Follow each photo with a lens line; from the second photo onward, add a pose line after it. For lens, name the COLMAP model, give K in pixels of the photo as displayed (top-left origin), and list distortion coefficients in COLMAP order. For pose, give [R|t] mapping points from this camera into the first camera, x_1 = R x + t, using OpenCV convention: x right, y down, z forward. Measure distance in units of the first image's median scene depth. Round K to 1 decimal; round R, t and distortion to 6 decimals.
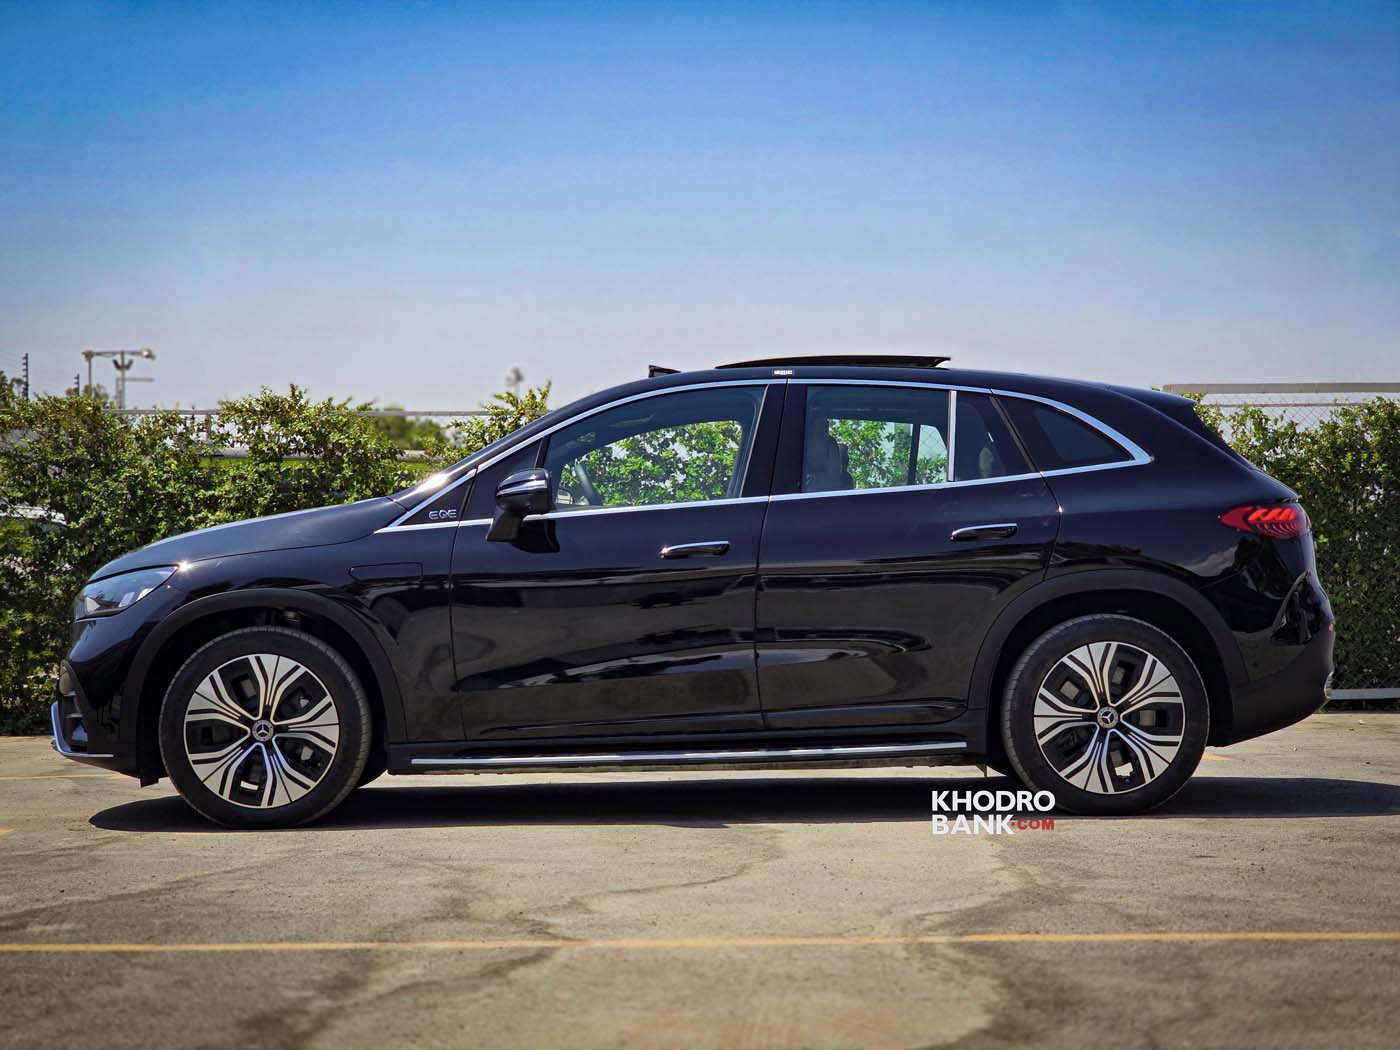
lens RADIAL K [[2683.7, 0, 747.9], [0, 2683.7, 525.8], [0, 0, 1]] dist [0.001388, 0.056005]
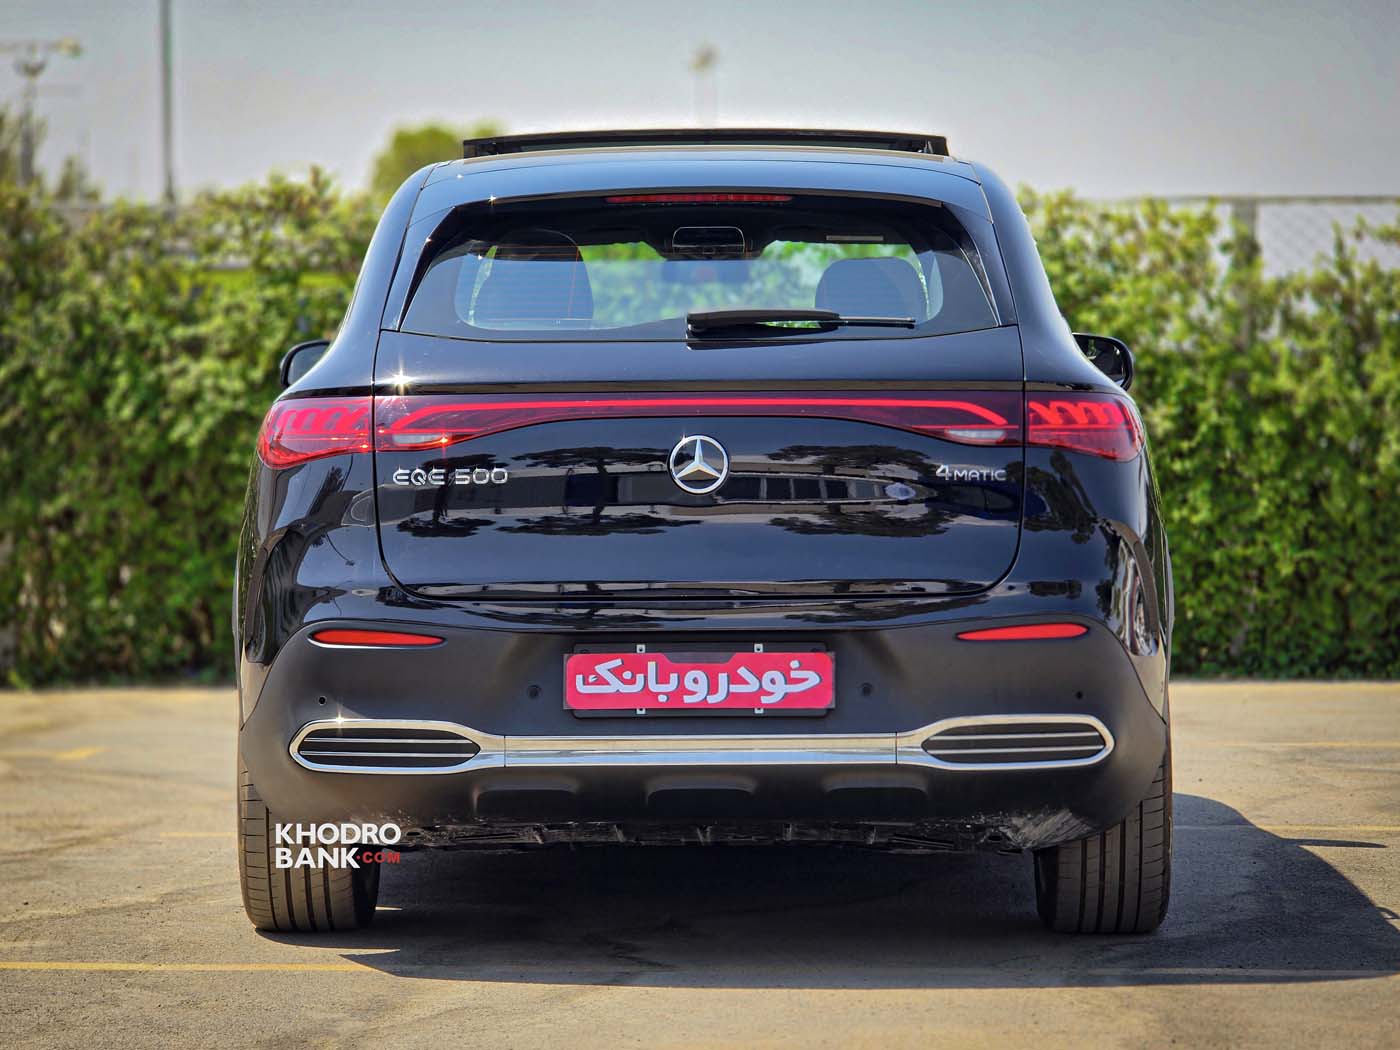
lens RADIAL K [[4746.1, 0, 700.0], [0, 4746.1, 525.0], [0, 0, 1]] dist [0.186661, -0.169226]
pose [[0.996231, 0.006755, -0.086479, 0.046724], [-0.003004, 0.999052, 0.043440, -0.027407], [0.086690, -0.043016, 0.995306, -0.282575]]
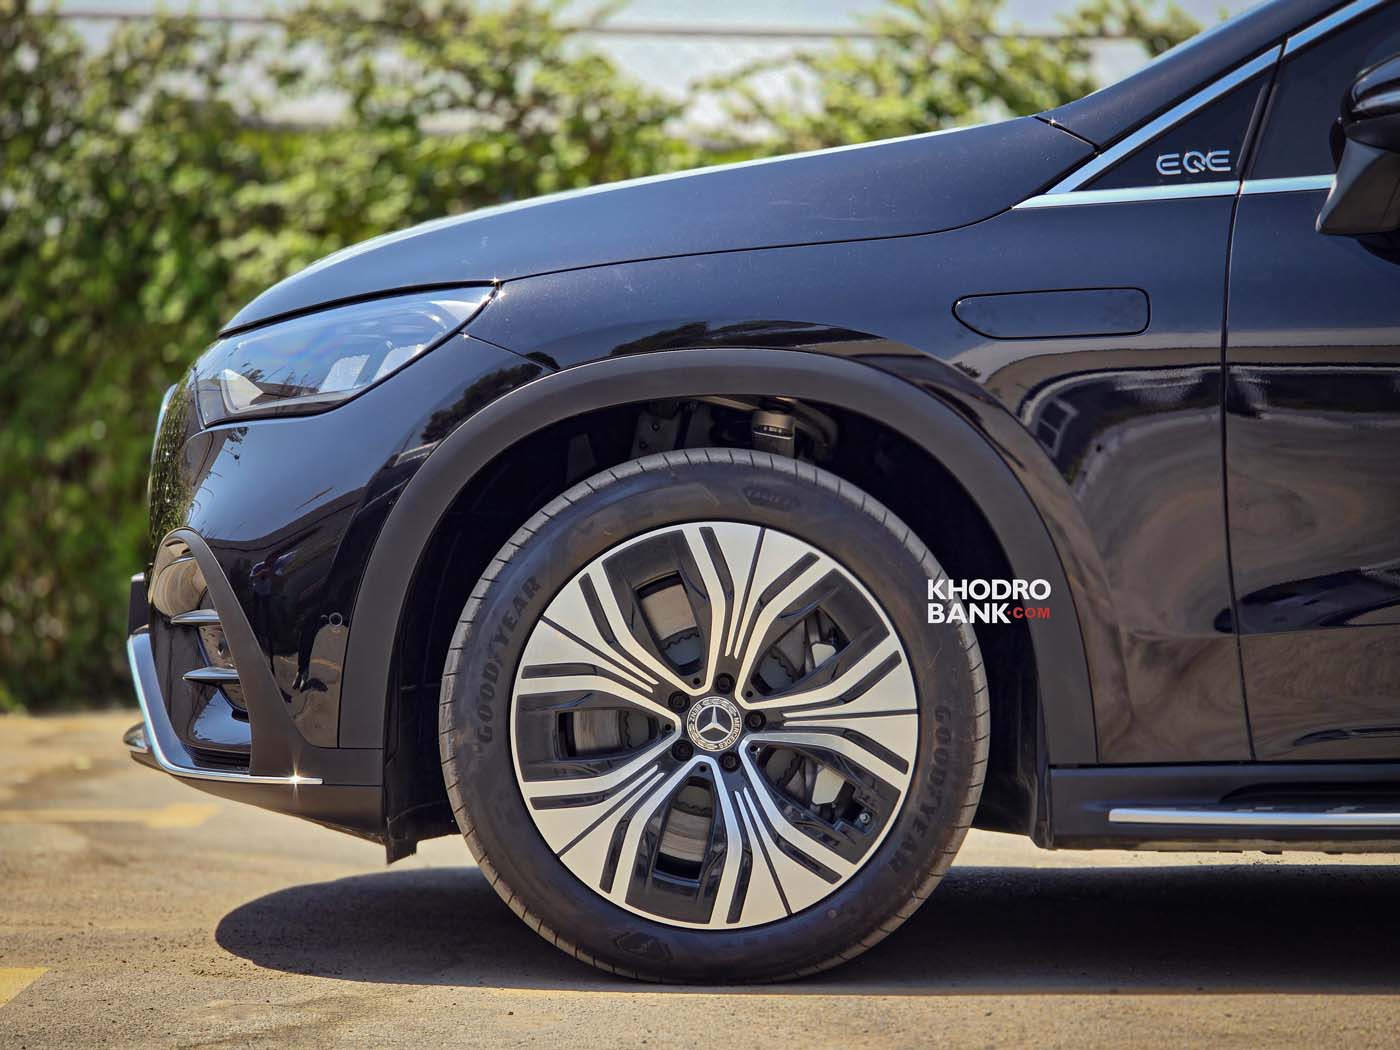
lens RADIAL K [[4746.1, 0, 700.0], [0, 4746.1, 525.0], [0, 0, 1]] dist [0.186661, -0.169226]
pose [[0.998716, 0.020898, -0.046152, -0.152574], [-0.019306, 0.999212, 0.034680, 0.024985], [0.046840, -0.033744, 0.998332, 0.331393]]
